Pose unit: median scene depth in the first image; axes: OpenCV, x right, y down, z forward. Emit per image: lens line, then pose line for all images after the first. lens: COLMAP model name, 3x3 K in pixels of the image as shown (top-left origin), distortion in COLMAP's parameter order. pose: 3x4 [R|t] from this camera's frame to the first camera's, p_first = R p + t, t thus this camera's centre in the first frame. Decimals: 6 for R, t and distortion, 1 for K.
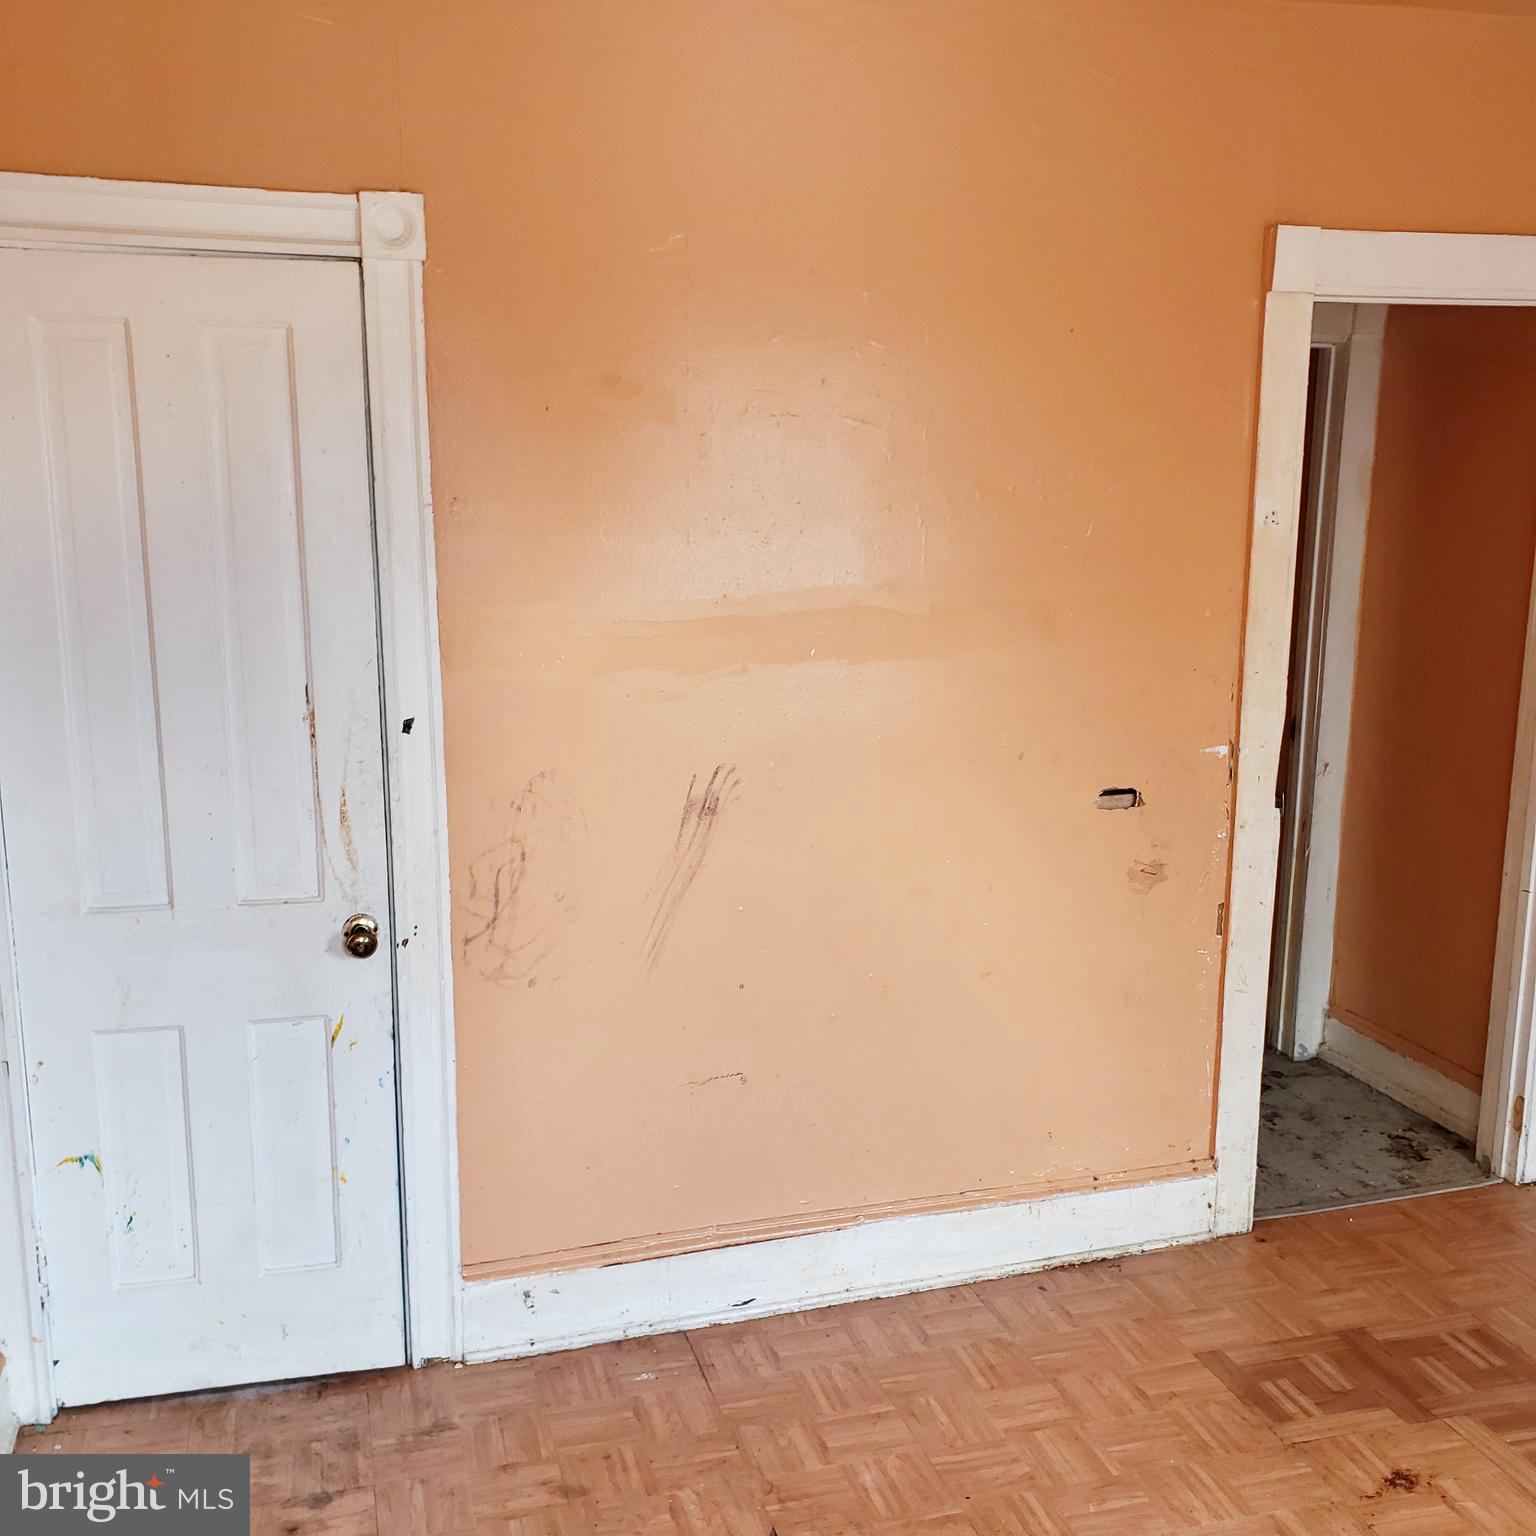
lens RADIAL K [[1628.1, 0, 748.2], [0, 1628.1, 795.6], [0, 0, 1]] dist [0.027214, 0.015031]
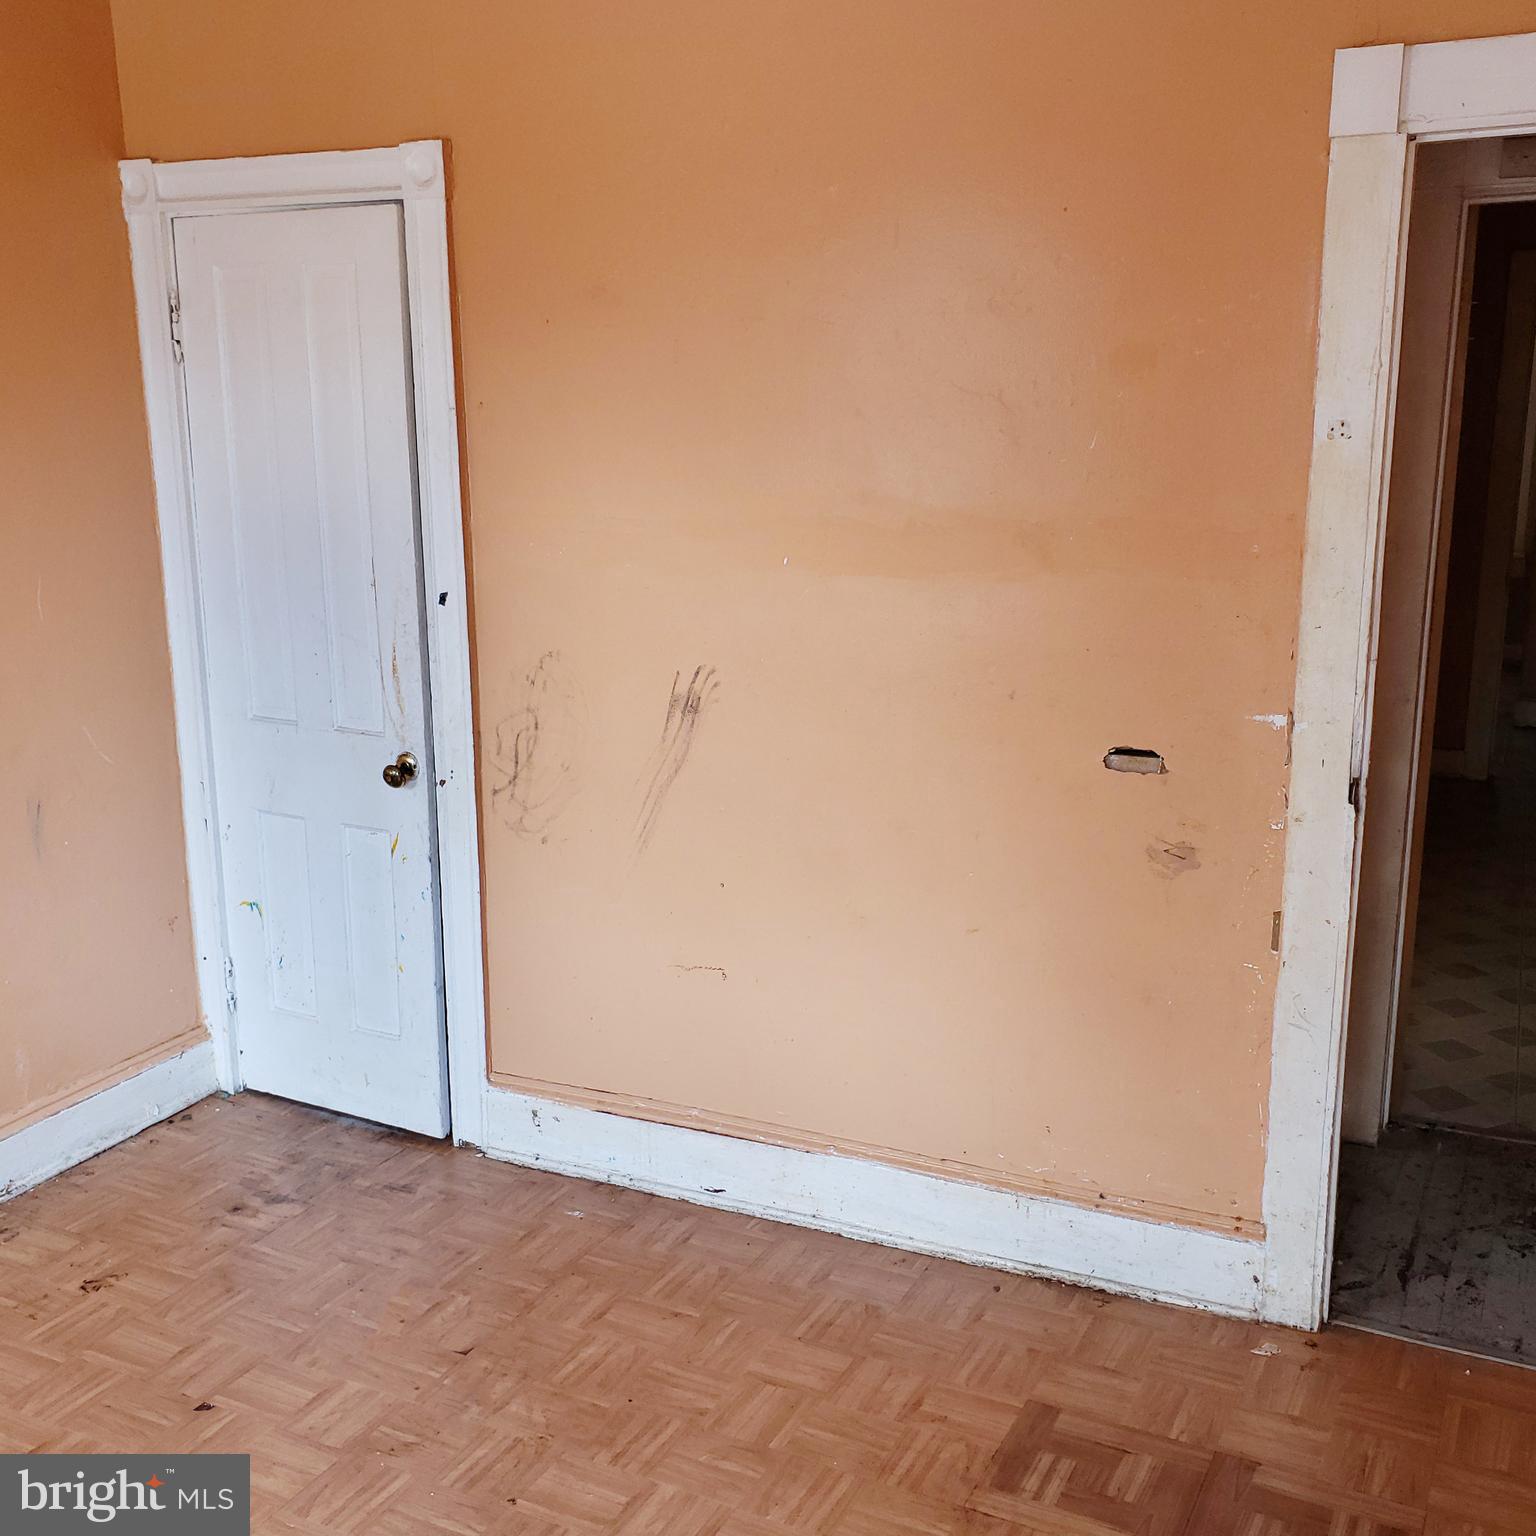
lens RADIAL K [[1675.9, 0, 768.0], [0, 1675.9, 768.0], [0, 0, 1]] dist [0.119230, -0.272561]
pose [[0.731790, 0.144057, -0.666131, 0.723654], [-0.123299, 0.989261, 0.078484, -0.042625], [0.670284, 0.024699, 0.741694, 0.236516]]
